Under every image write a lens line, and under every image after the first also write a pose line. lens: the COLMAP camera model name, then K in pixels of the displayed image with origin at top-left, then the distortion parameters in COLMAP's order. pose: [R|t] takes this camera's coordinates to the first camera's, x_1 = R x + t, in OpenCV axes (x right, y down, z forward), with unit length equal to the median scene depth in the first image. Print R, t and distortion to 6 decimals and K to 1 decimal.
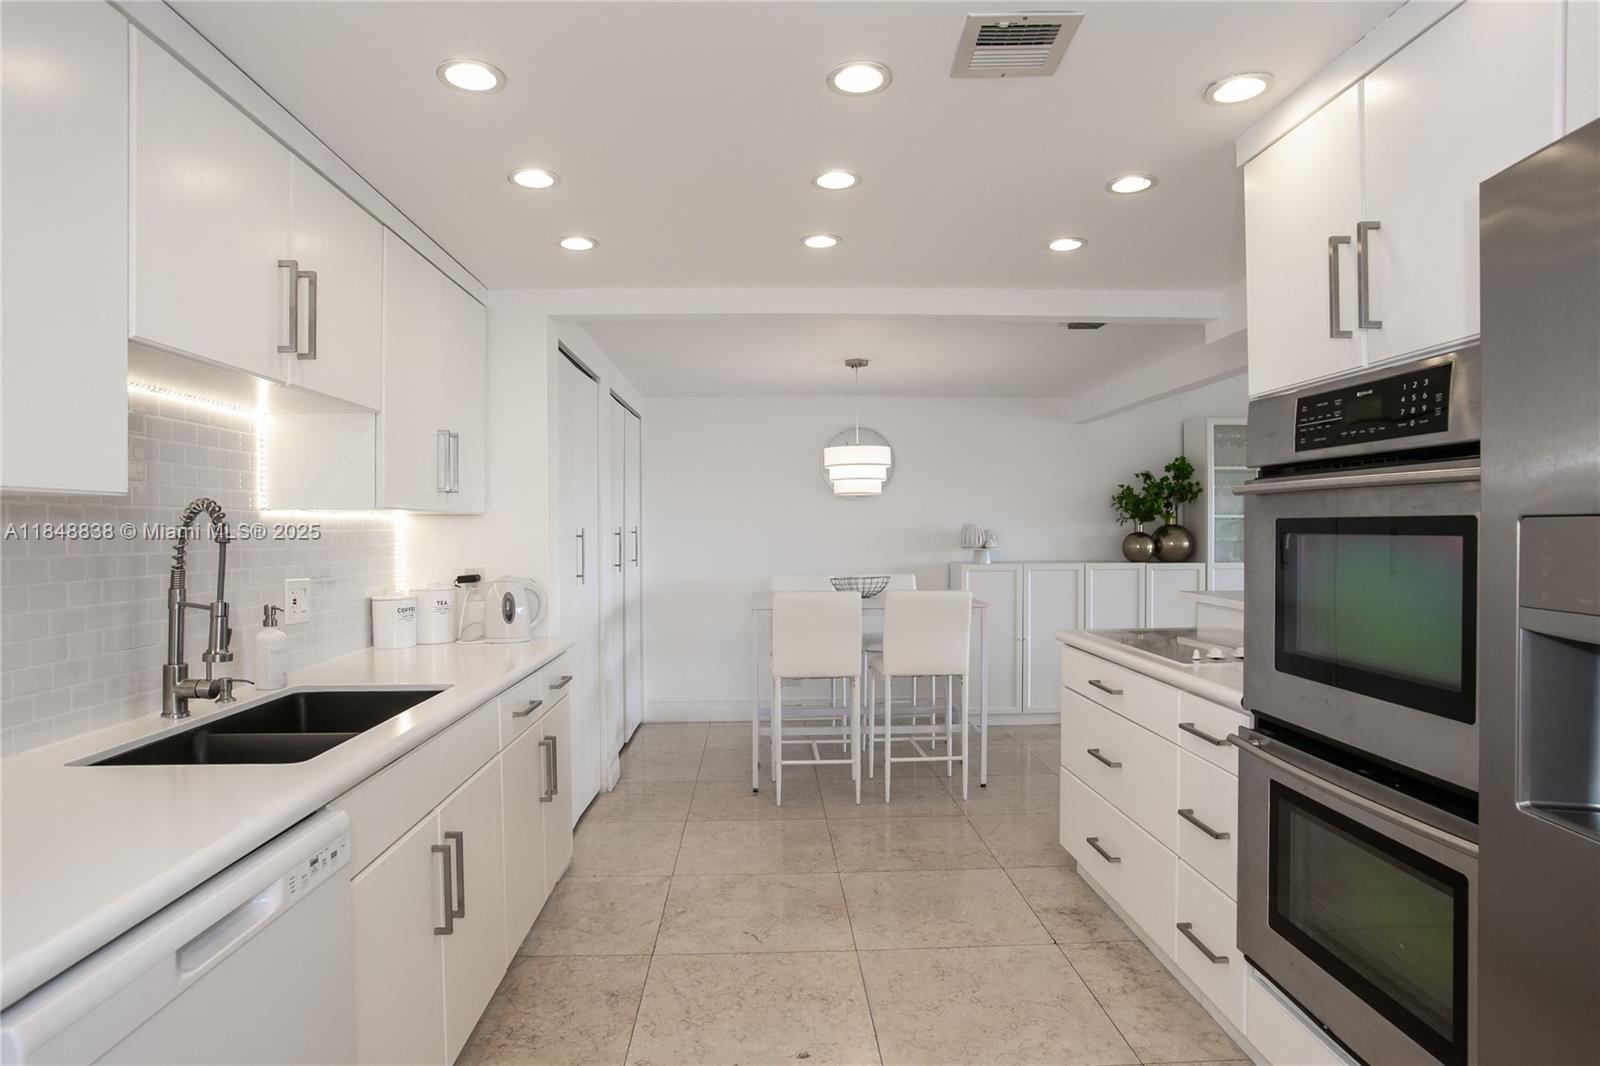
lens RADIAL K [[855.9, 0, 800.0], [0, 855.9, 533.0], [0, 0, 1]] dist [-0.001091, -0.000143]
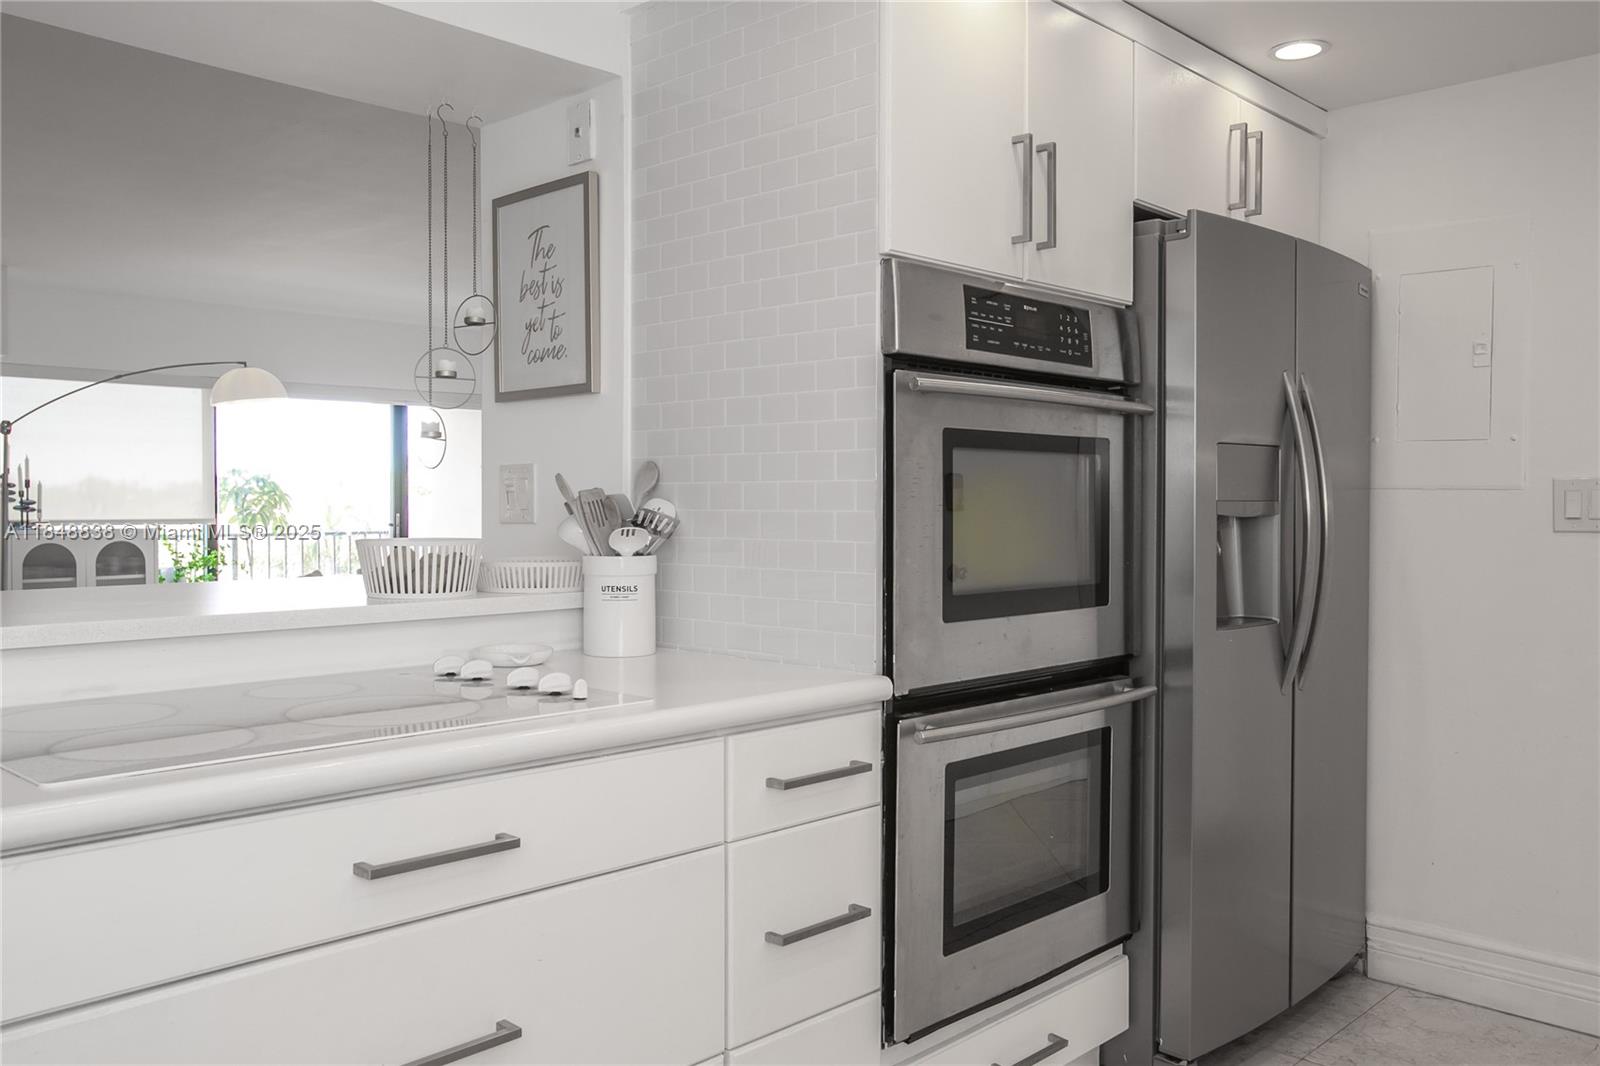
lens RADIAL K [[1280.0, 0, 800.0], [0, 1280.0, 533.0], [0, 0, 1]] dist [-0.002082, -0.000533]
pose [[-0.681286, -0.000459, 0.732017, -0.227525], [0.015747, 0.999759, 0.015283, 0.065319], [-0.731848, 0.021939, -0.681115, 2.105580]]
